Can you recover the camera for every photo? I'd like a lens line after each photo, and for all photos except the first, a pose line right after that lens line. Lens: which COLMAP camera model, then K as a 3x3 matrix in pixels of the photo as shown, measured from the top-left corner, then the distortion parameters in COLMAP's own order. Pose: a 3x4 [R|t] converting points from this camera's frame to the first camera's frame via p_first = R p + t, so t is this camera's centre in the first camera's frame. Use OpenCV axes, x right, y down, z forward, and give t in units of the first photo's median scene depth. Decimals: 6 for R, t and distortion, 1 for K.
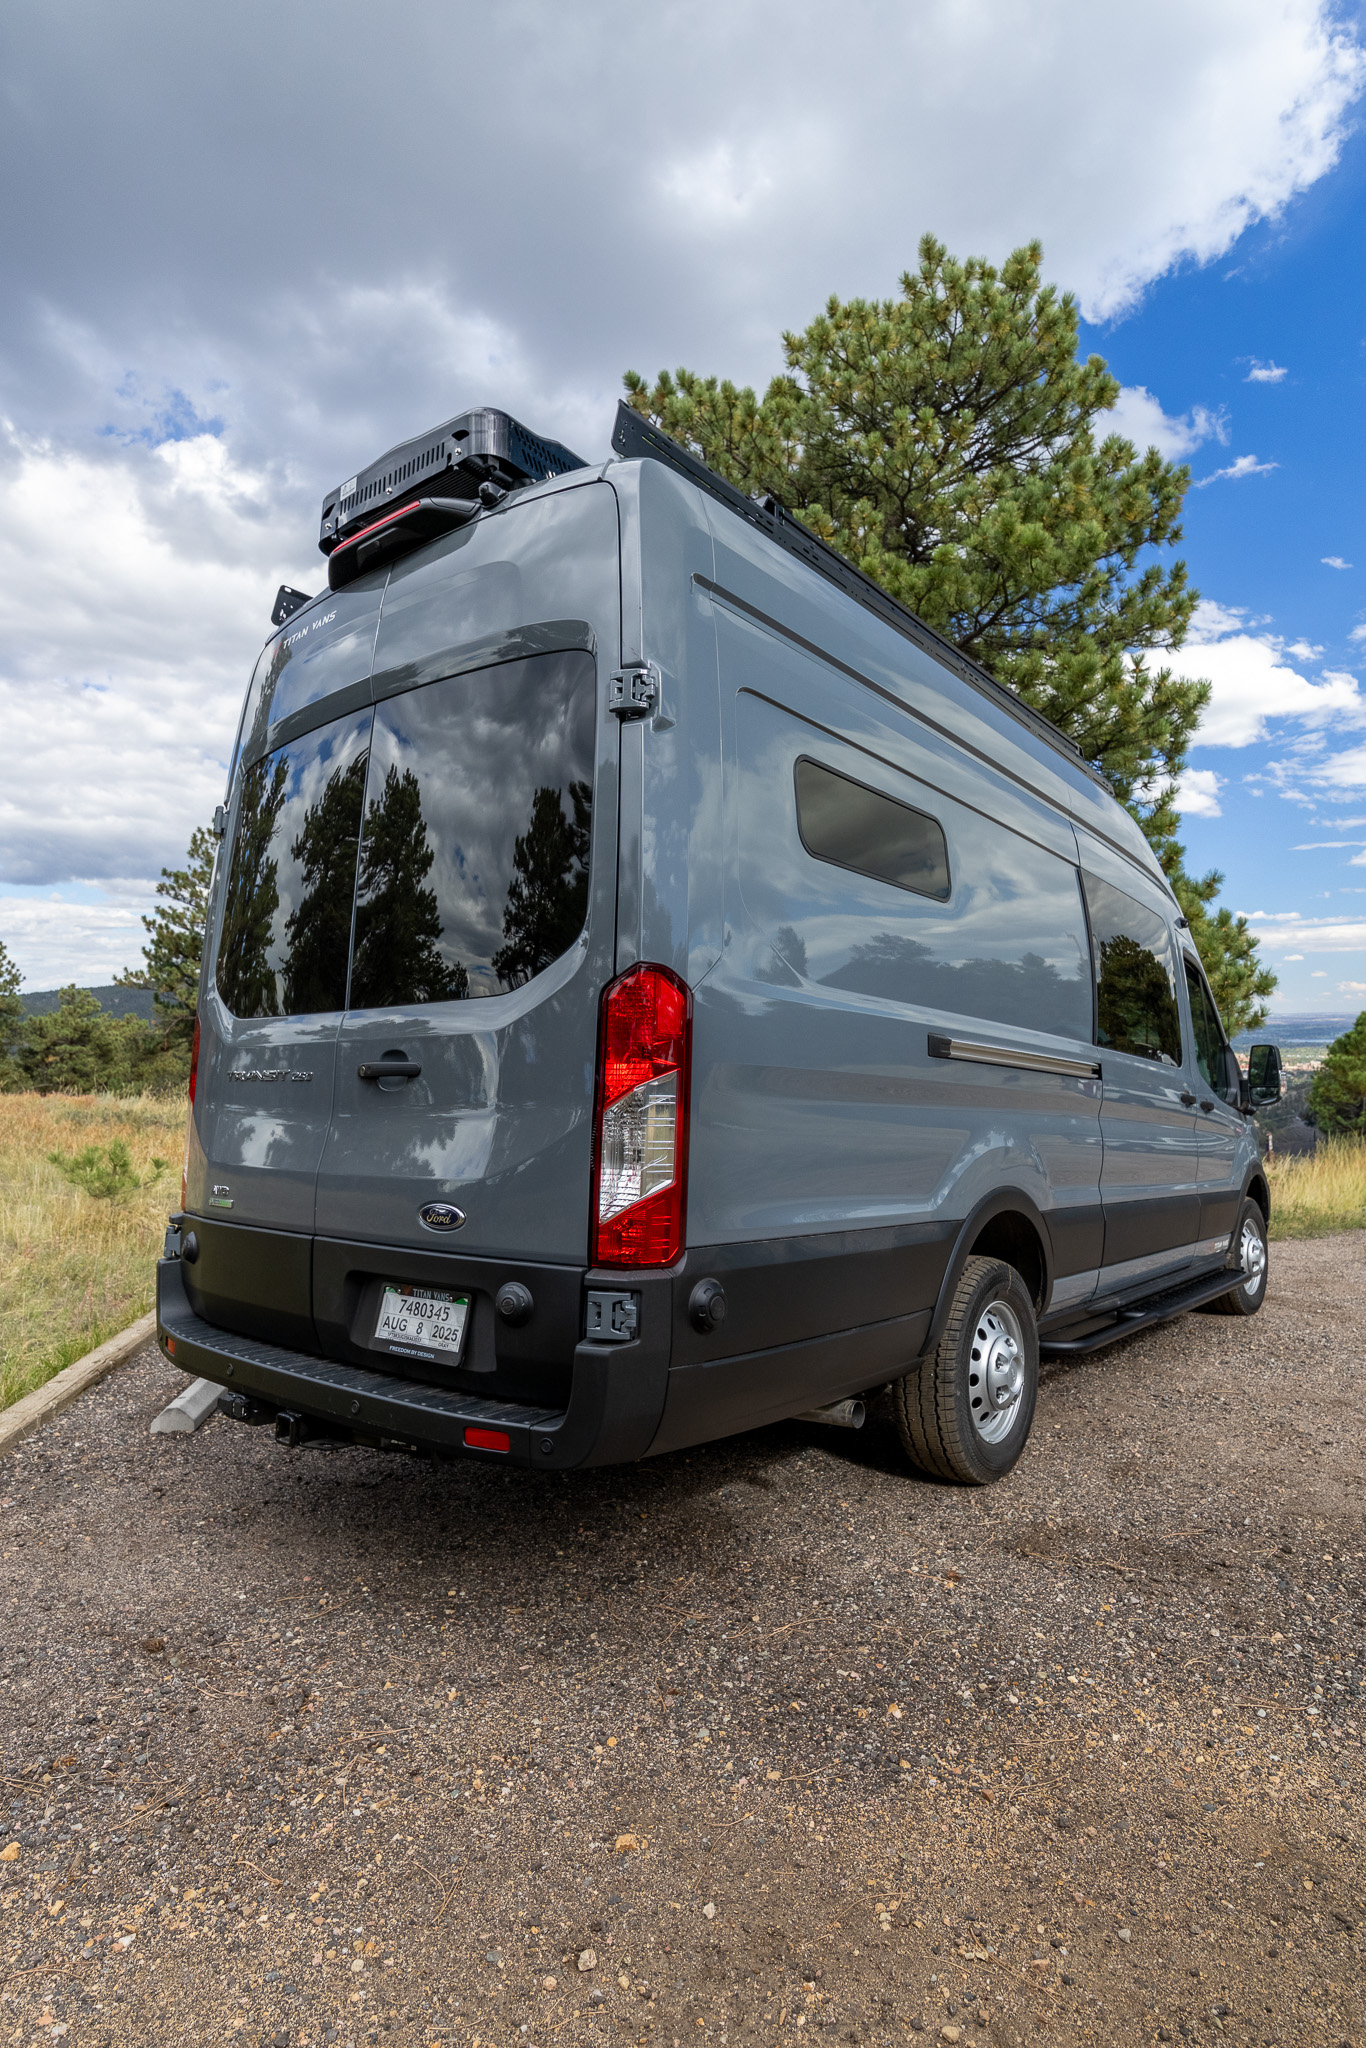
lens RADIAL K [[1092.2, 0, 625.9], [0, 1092.2, 1024.5], [0, 0, 1]] dist [0.004698, 0.000619]
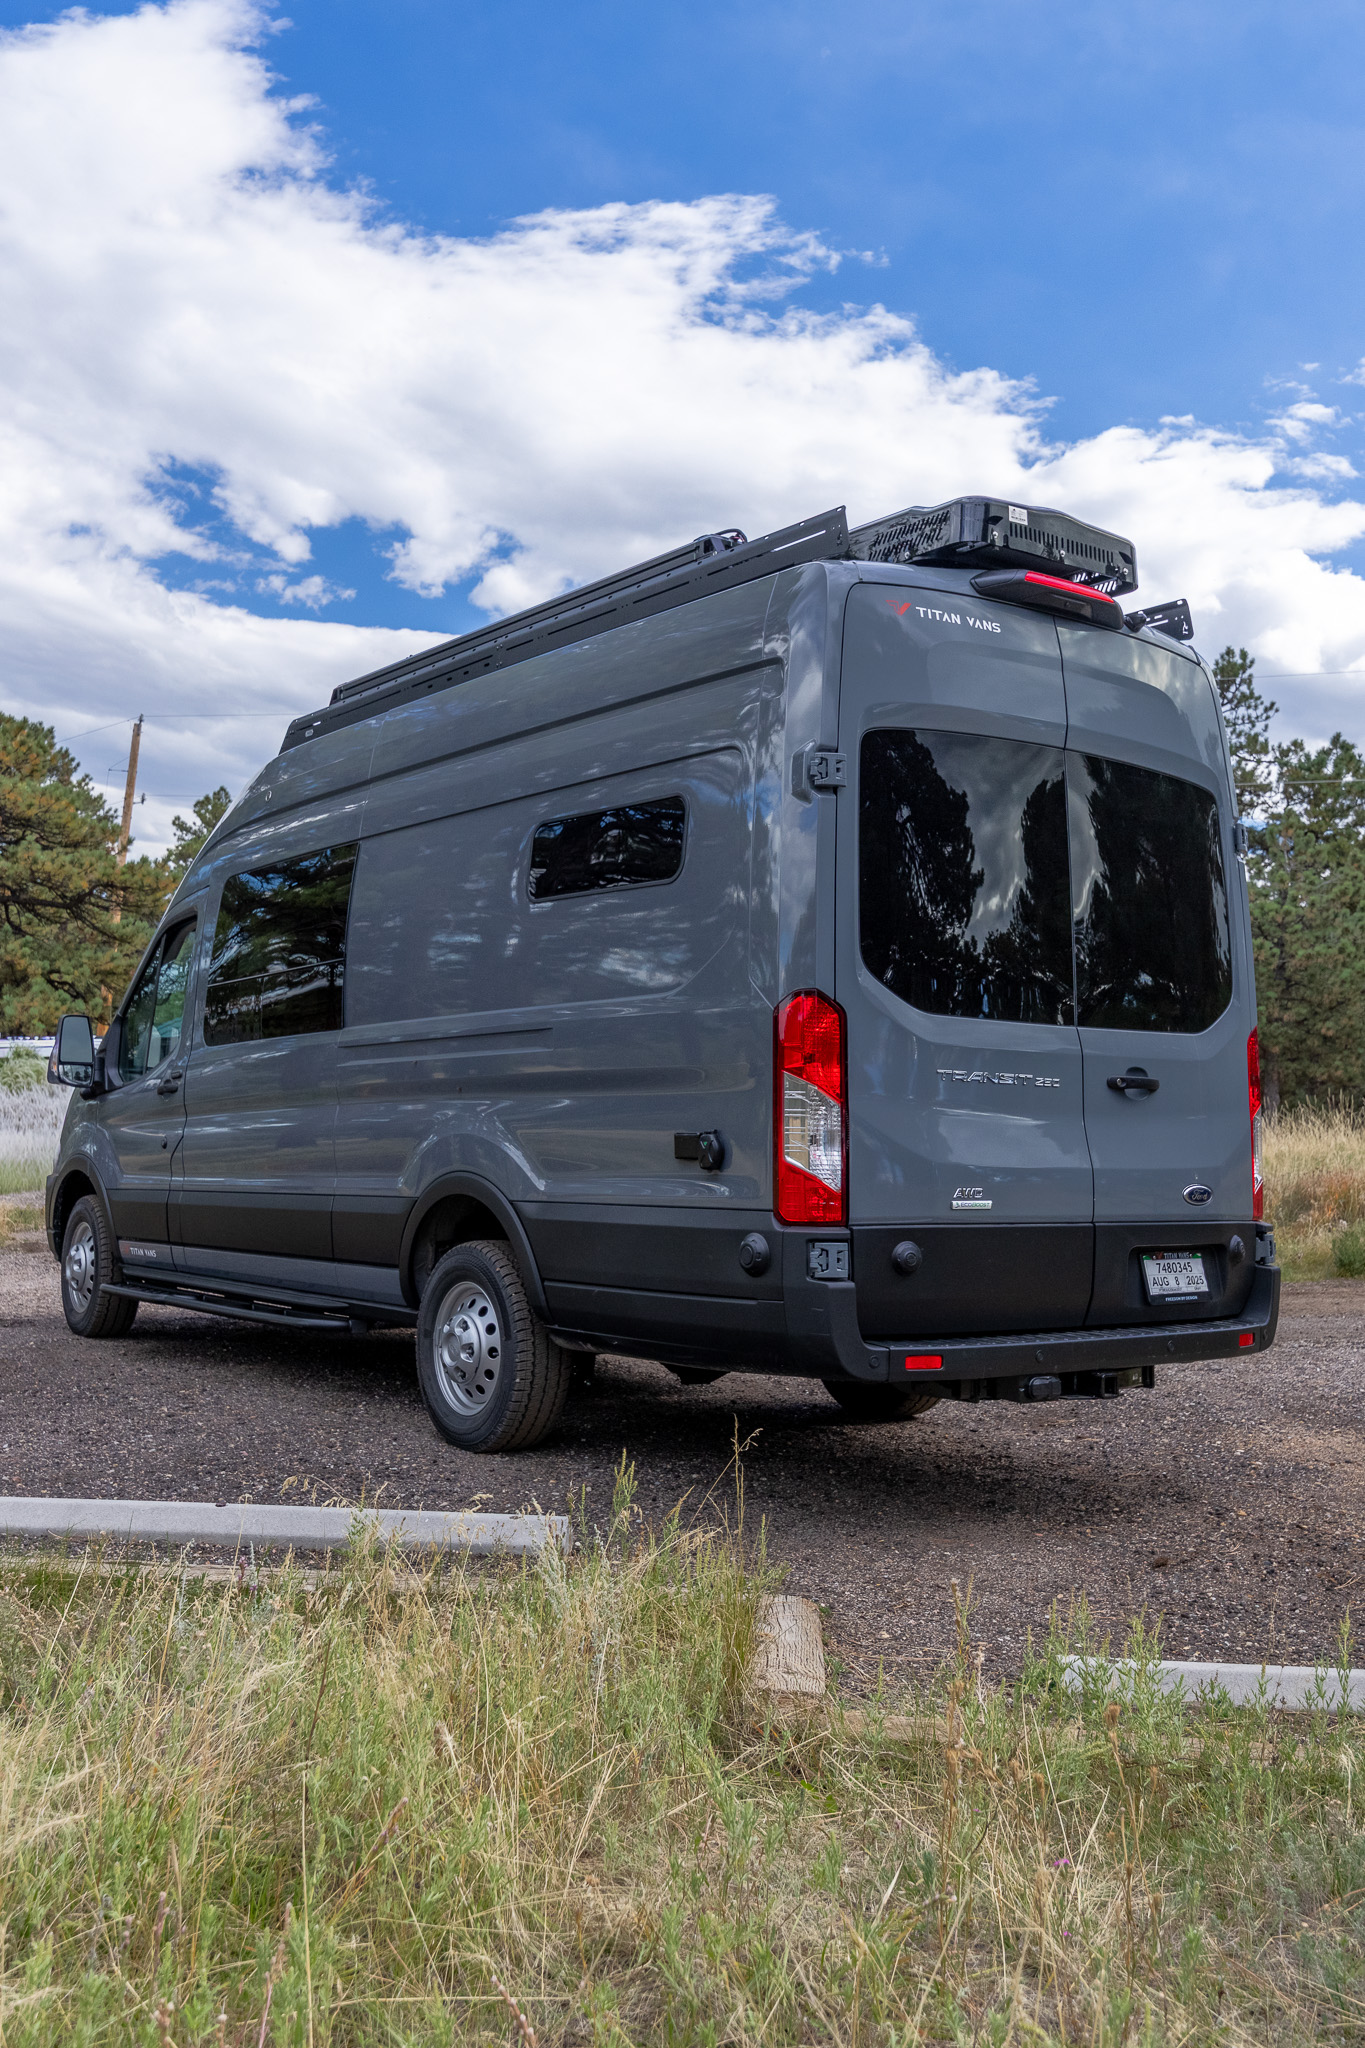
lens RADIAL K [[2040.5, 0, 555.9], [0, 2040.5, 1016.6], [0, 0, 1]] dist [-0.004325, -0.345822]
pose [[0.269575, 0.052325, 0.961557, -2.091707], [-0.100576, 0.994592, -0.025926, 0.073483], [-0.957713, -0.089720, 0.273380, 0.808126]]
